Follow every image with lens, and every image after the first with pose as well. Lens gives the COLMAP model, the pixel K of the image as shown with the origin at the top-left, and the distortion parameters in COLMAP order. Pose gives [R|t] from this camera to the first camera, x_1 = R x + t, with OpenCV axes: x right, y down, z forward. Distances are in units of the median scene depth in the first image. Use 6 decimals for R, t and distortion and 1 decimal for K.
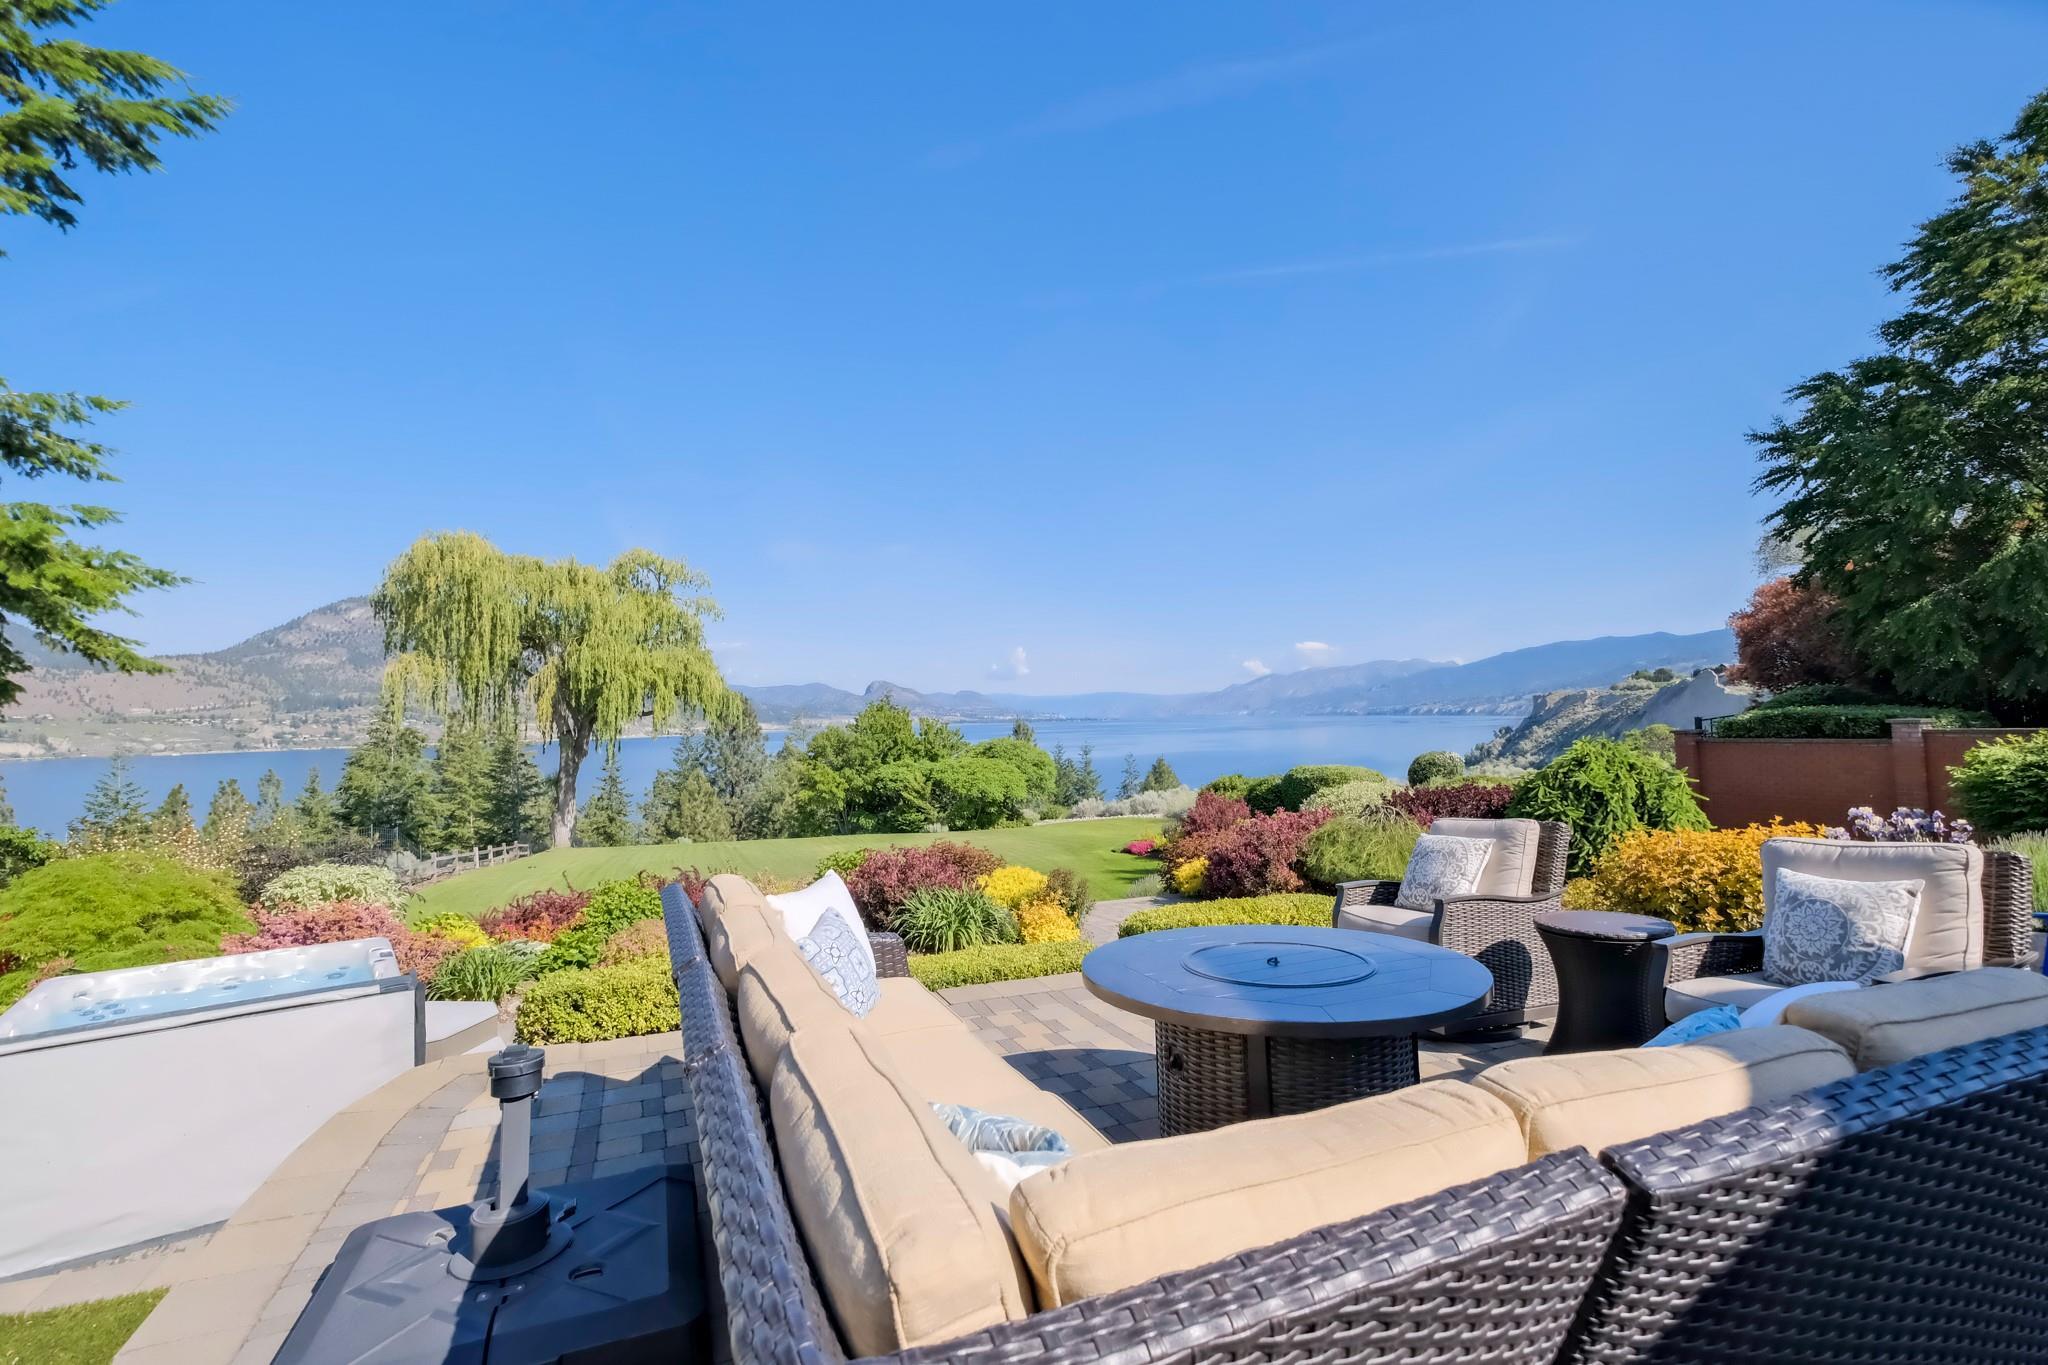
lens RADIAL K [[934.9, 0, 1020.3], [0, 934.9, 687.5], [0, 0, 1]] dist [0.000192, -0.000633]
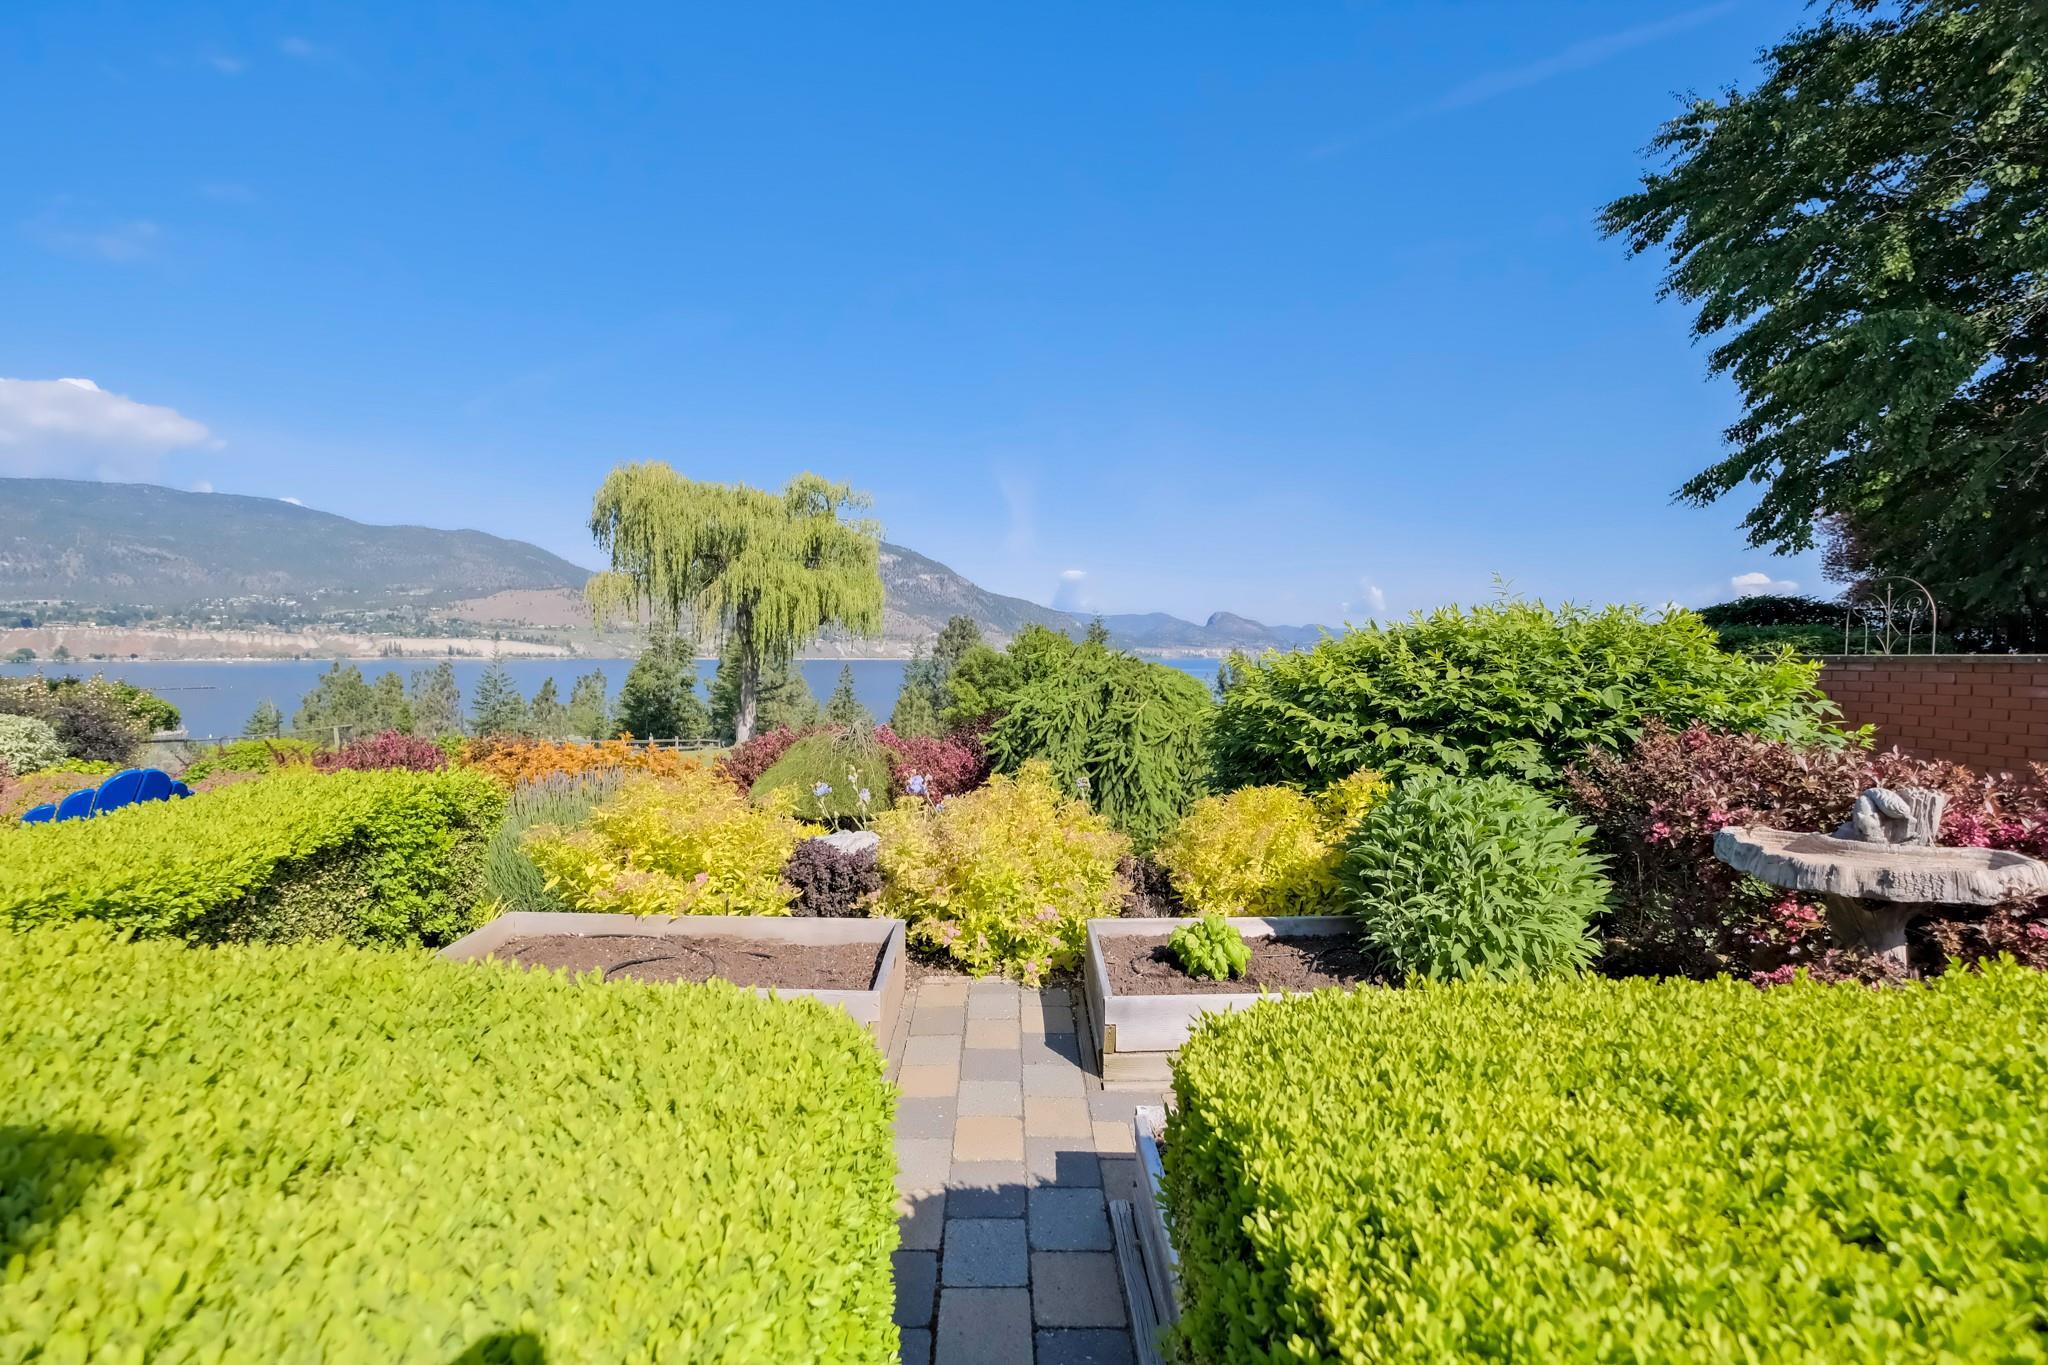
lens RADIAL K [[934.9, 0, 1019.7], [0, 934.9, 688.0], [0, 0, 1]] dist [0.000192, -0.000633]
pose [[0.934762, 0.048574, -0.351937, 0.201735], [-0.022229, 0.996665, 0.078518, 0.007023], [0.354577, -0.065573, 0.932725, 0.071775]]
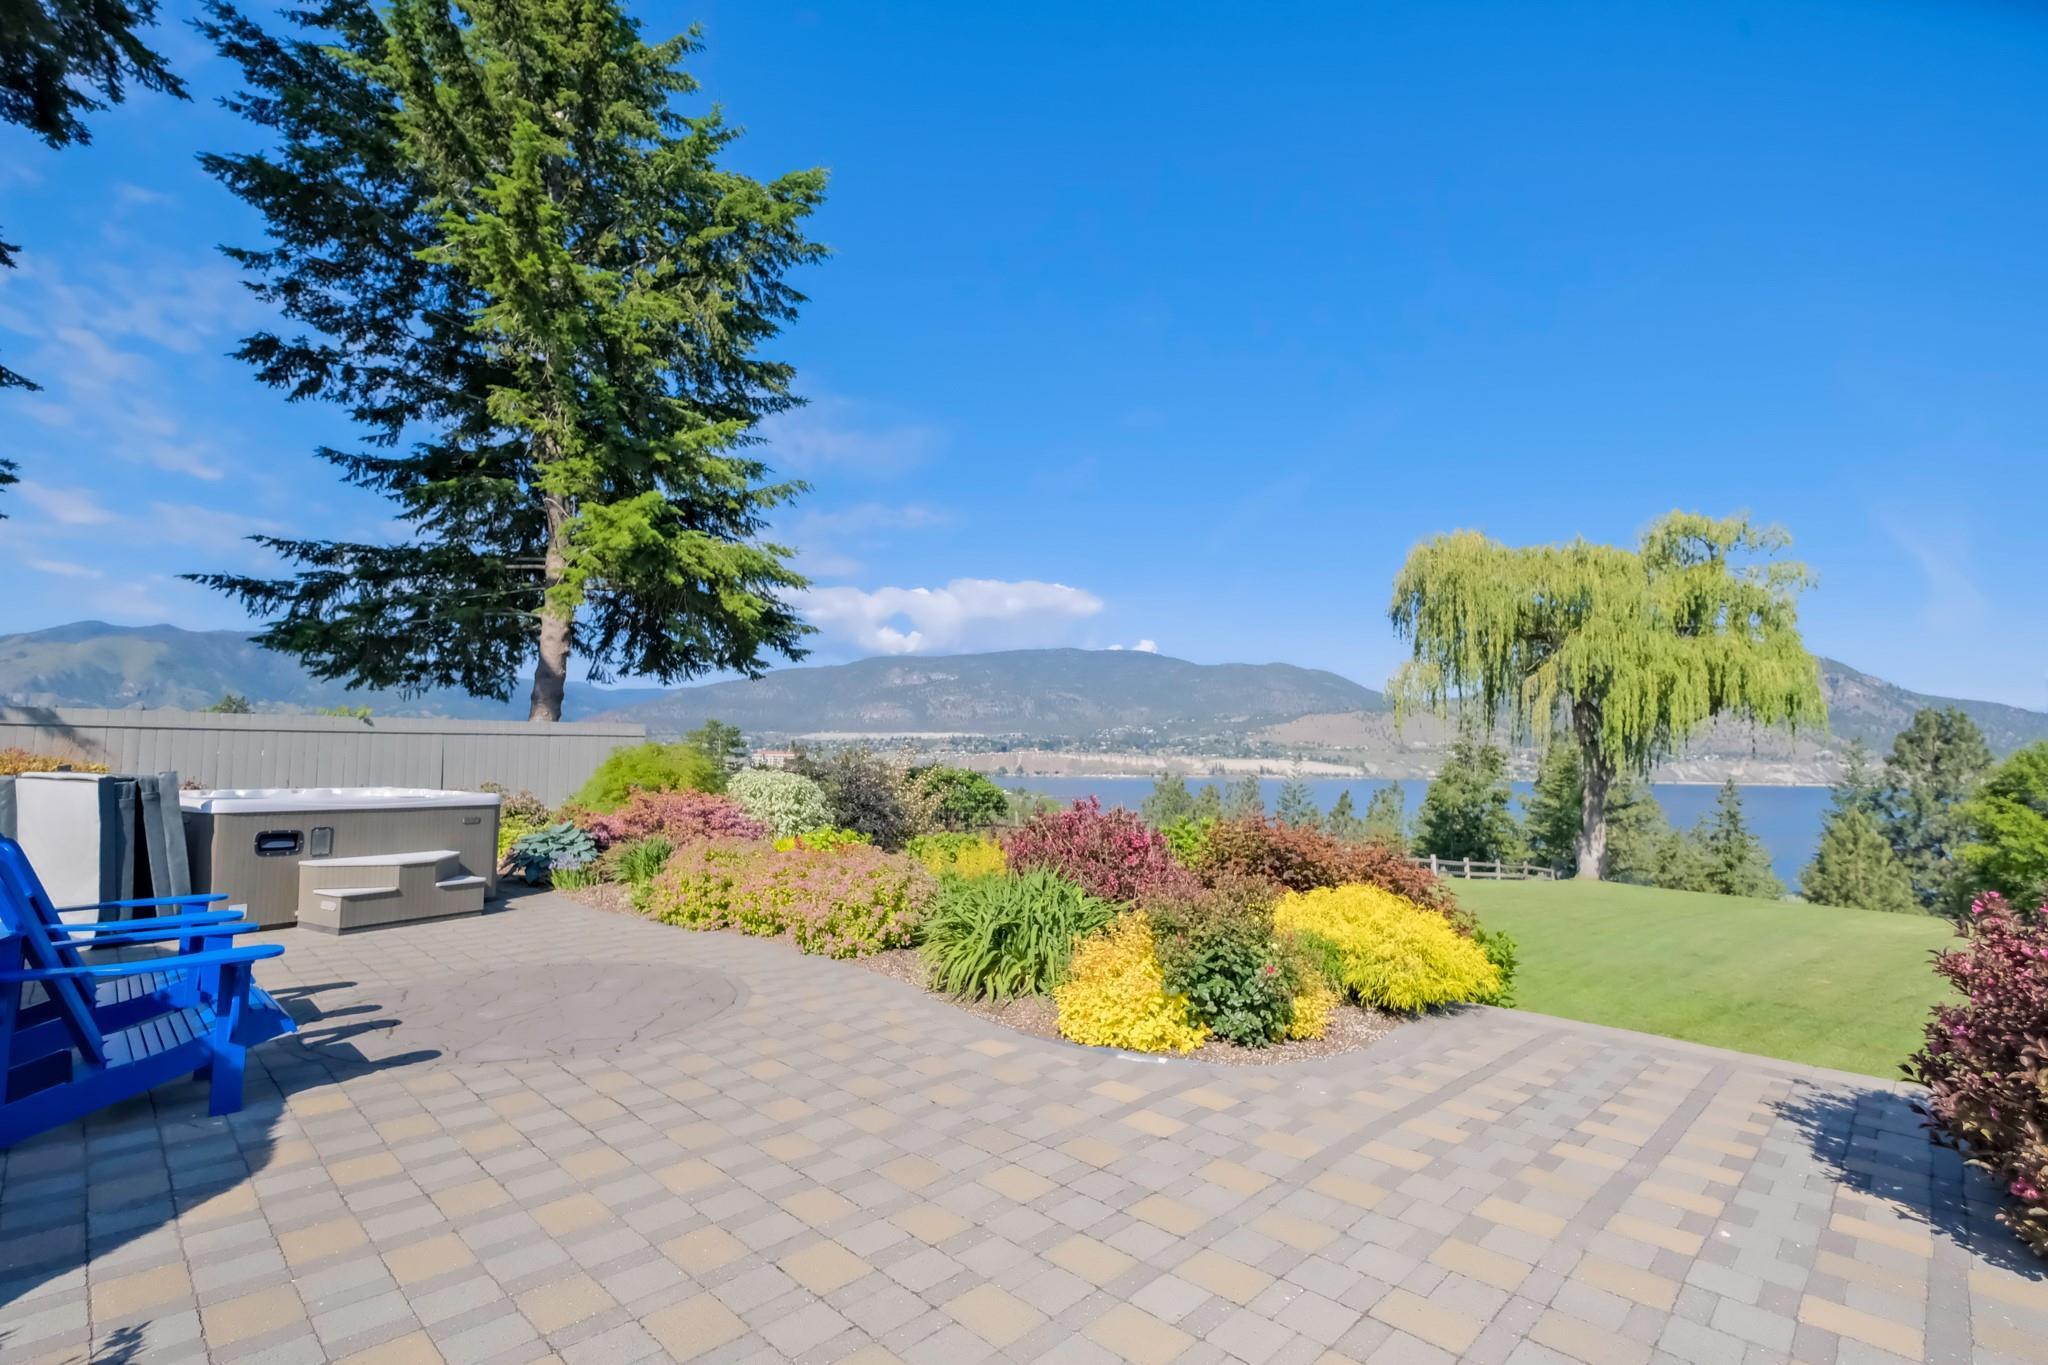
lens RADIAL K [[934.9, 0, 1016.5], [0, 934.9, 691.2], [0, 0, 1]] dist [0.000192, -0.000633]
pose [[0.394986, -0.038629, -0.917875, 0.089200], [0.005464, 0.999197, -0.039700, 0.029685], [0.918671, 0.010666, 0.394880, 0.172791]]
